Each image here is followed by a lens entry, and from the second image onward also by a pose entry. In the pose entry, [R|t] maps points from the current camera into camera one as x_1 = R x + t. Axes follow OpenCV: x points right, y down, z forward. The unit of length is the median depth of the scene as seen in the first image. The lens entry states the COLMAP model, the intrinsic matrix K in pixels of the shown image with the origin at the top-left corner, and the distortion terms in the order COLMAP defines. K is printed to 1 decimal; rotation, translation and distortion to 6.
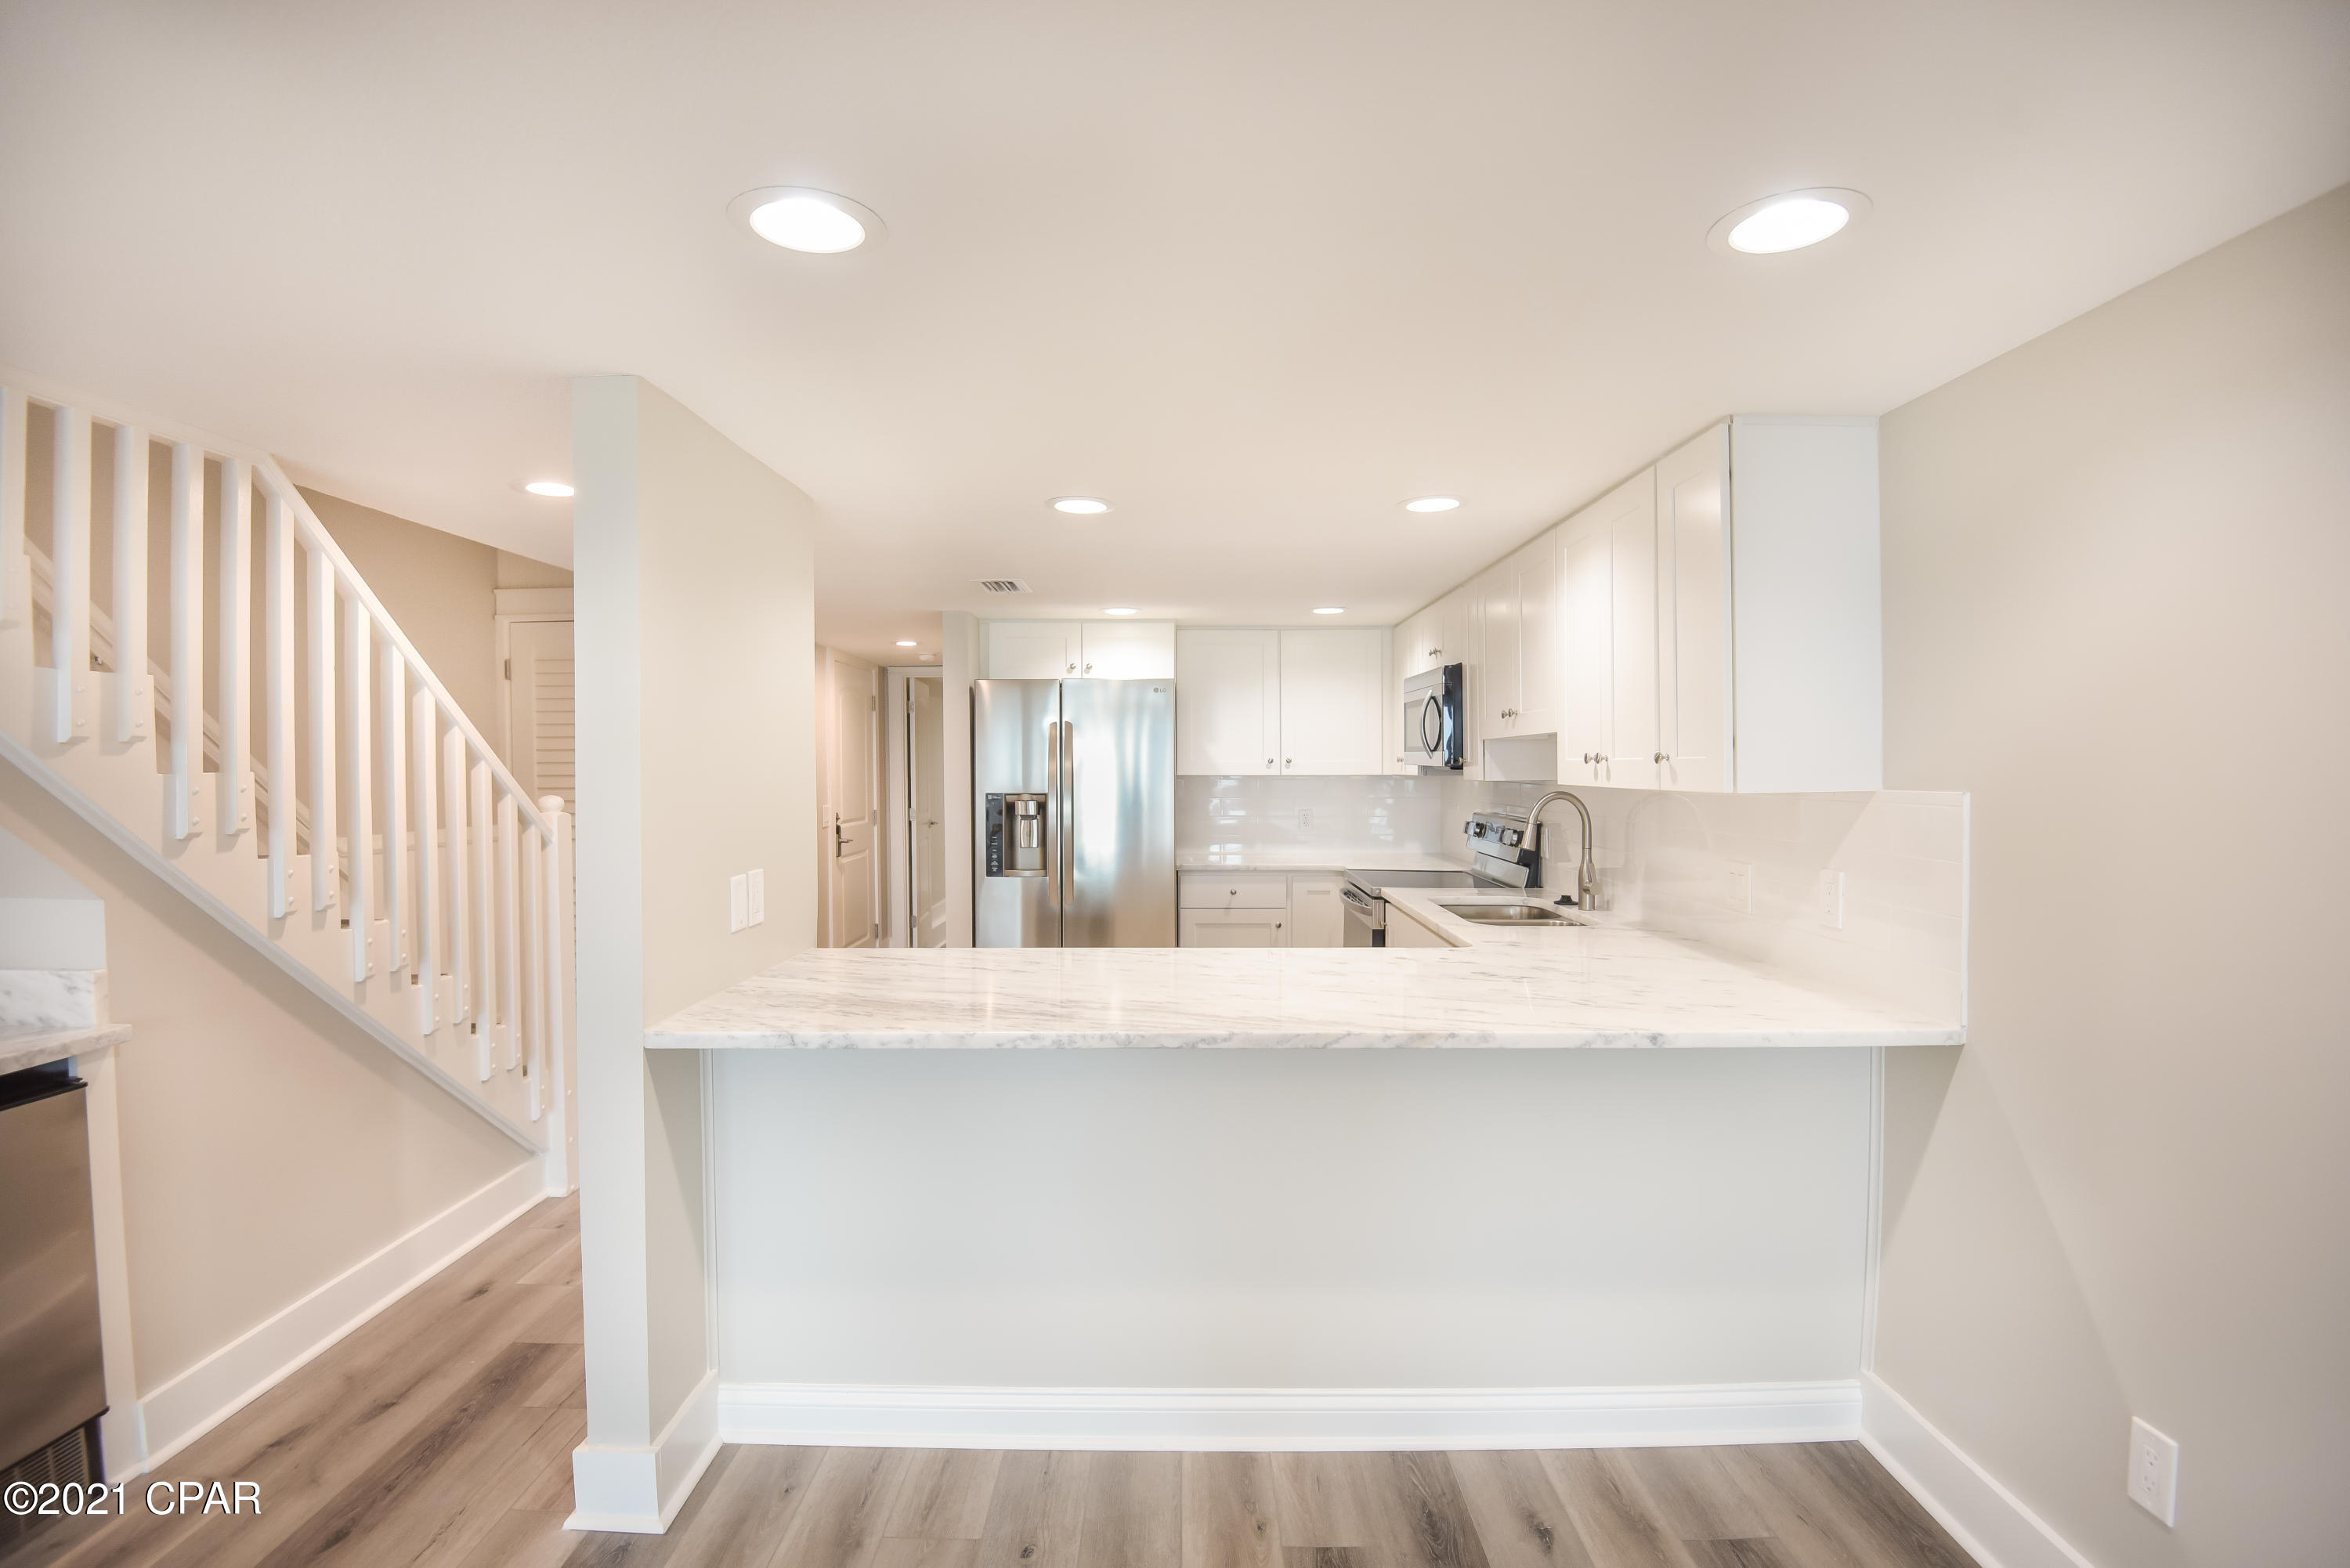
lens RADIAL K [[1099.3, 0, 1170.0], [0, 1099.3, 760.7], [0, 0, 1]] dist [-0.028095, -0.008495]
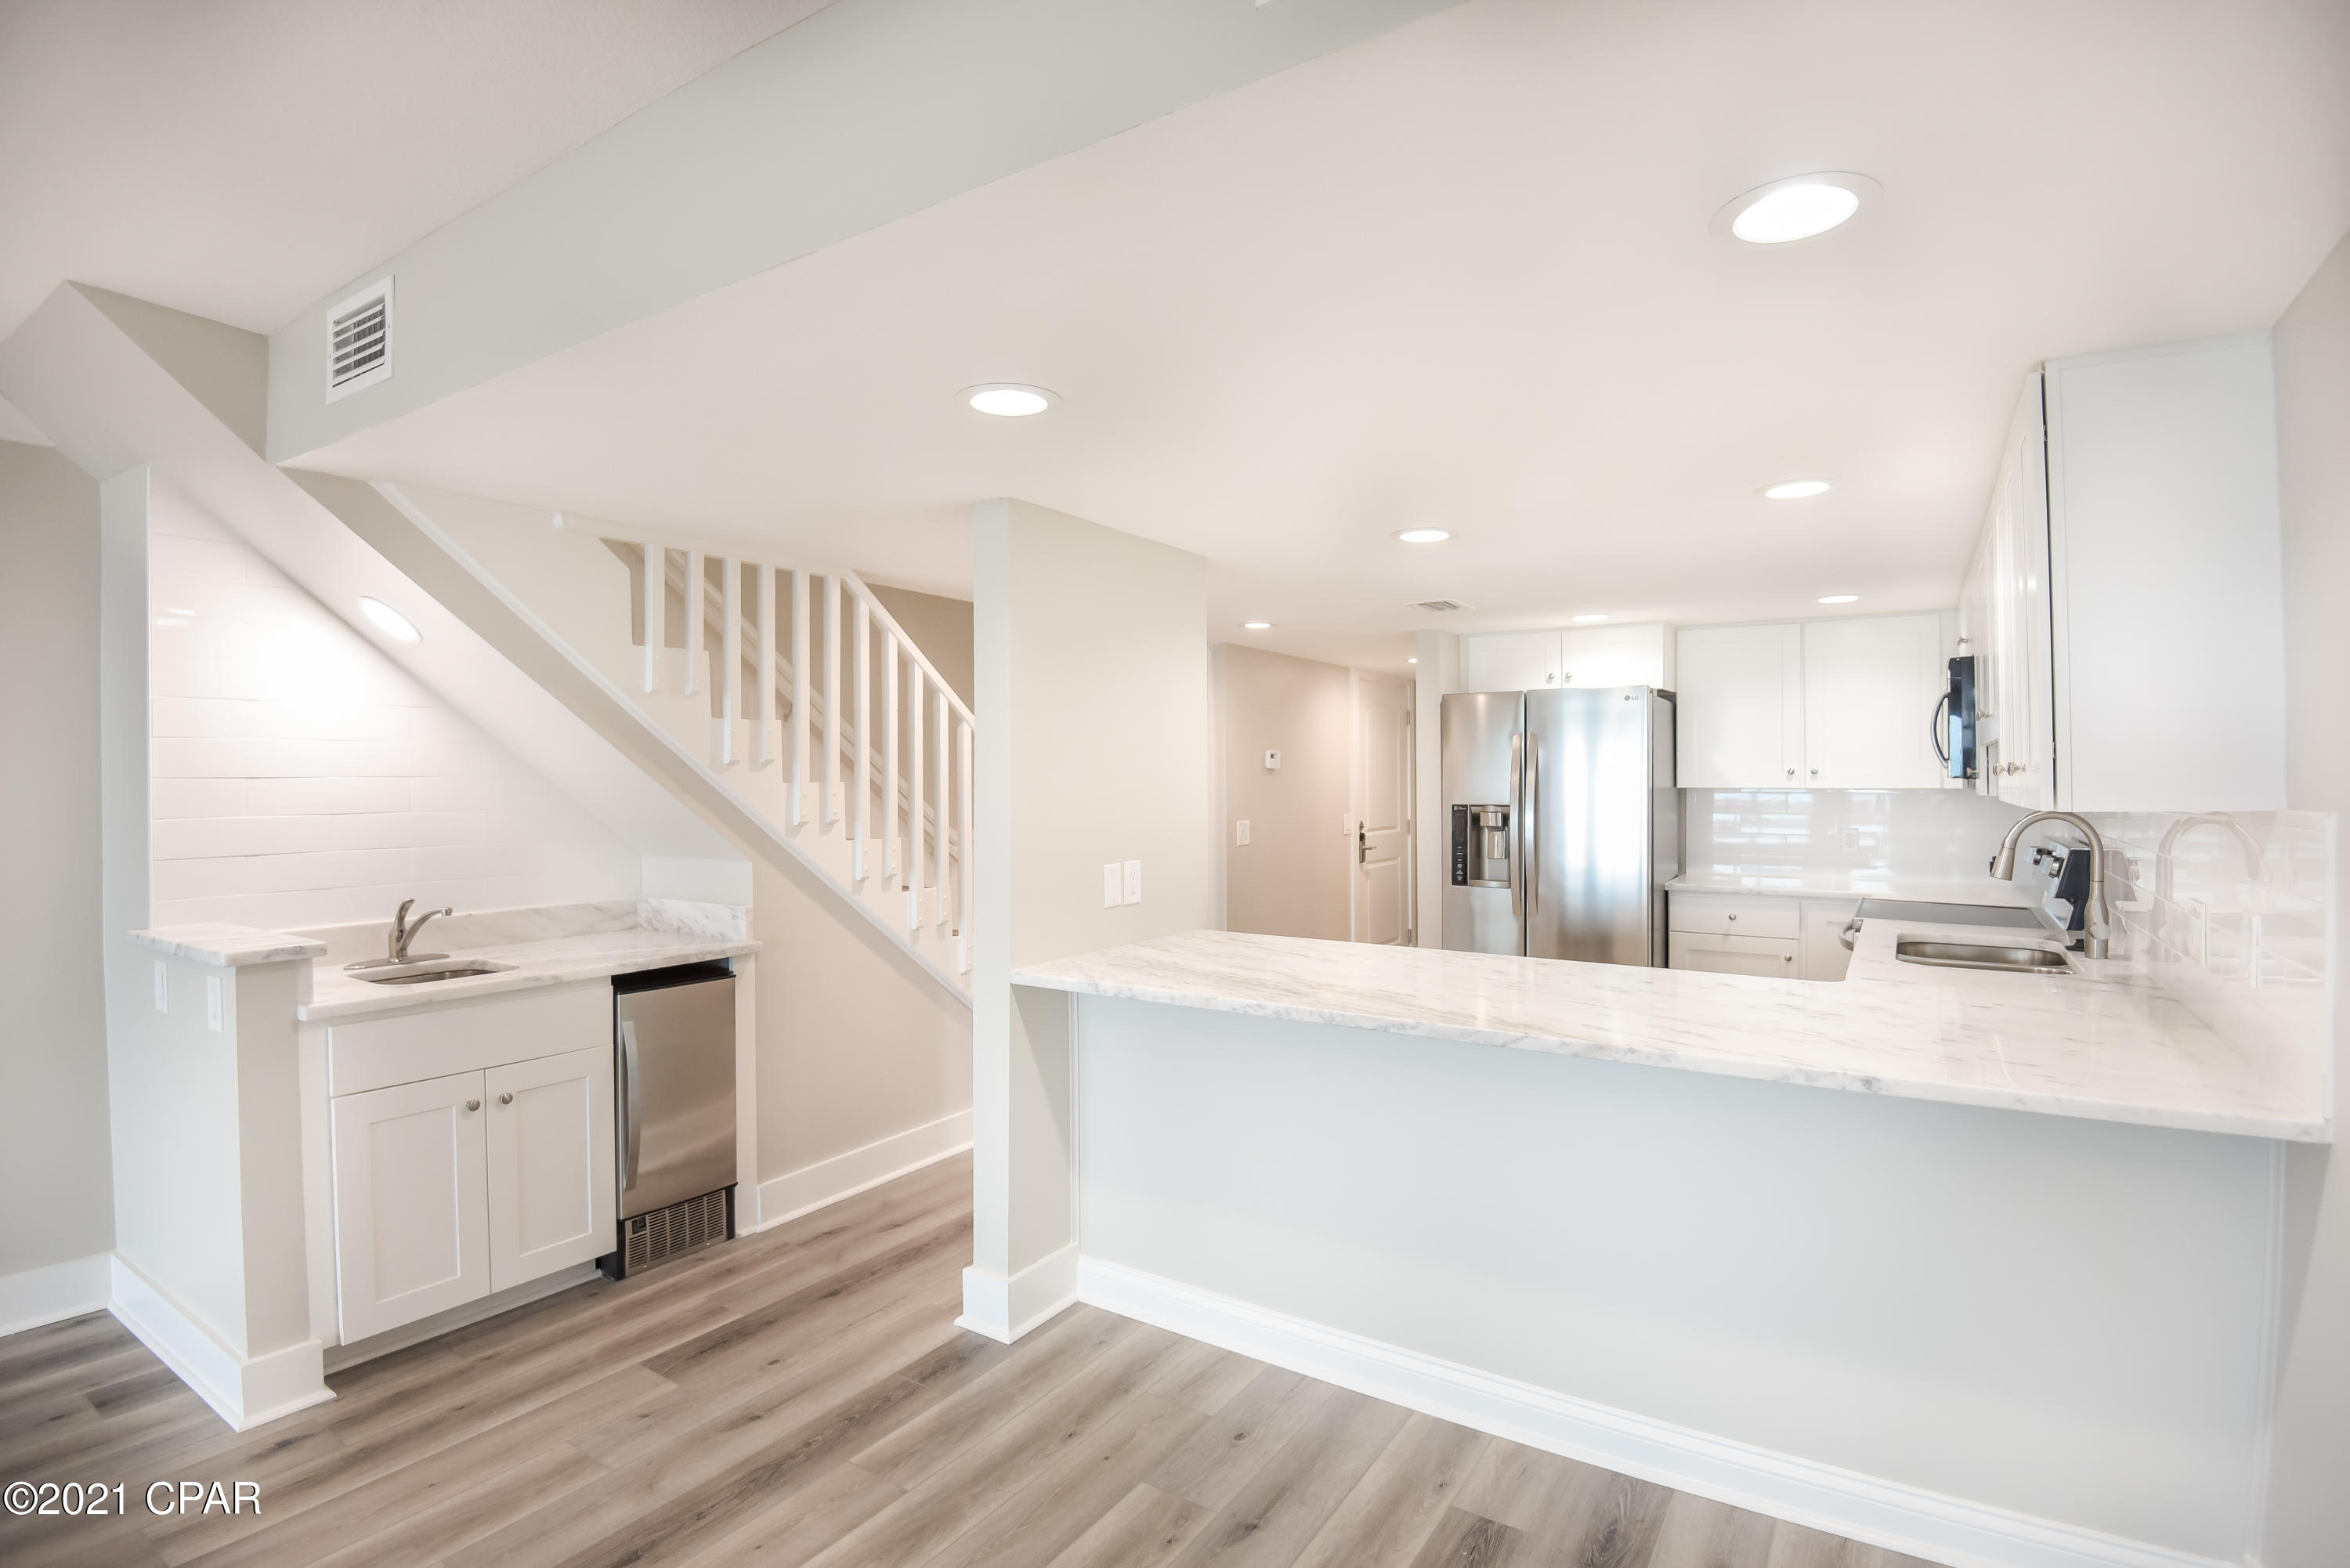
lens RADIAL K [[1099.3, 0, 1136.2], [0, 1099.3, 760.8], [0, 0, 1]] dist [-0.028095, -0.008495]
pose [[0.837214, -0.008205, -0.546814, 0.376814], [0.002435, 0.999933, -0.011275, -0.000526], [0.546870, 0.008108, 0.837178, -0.064348]]
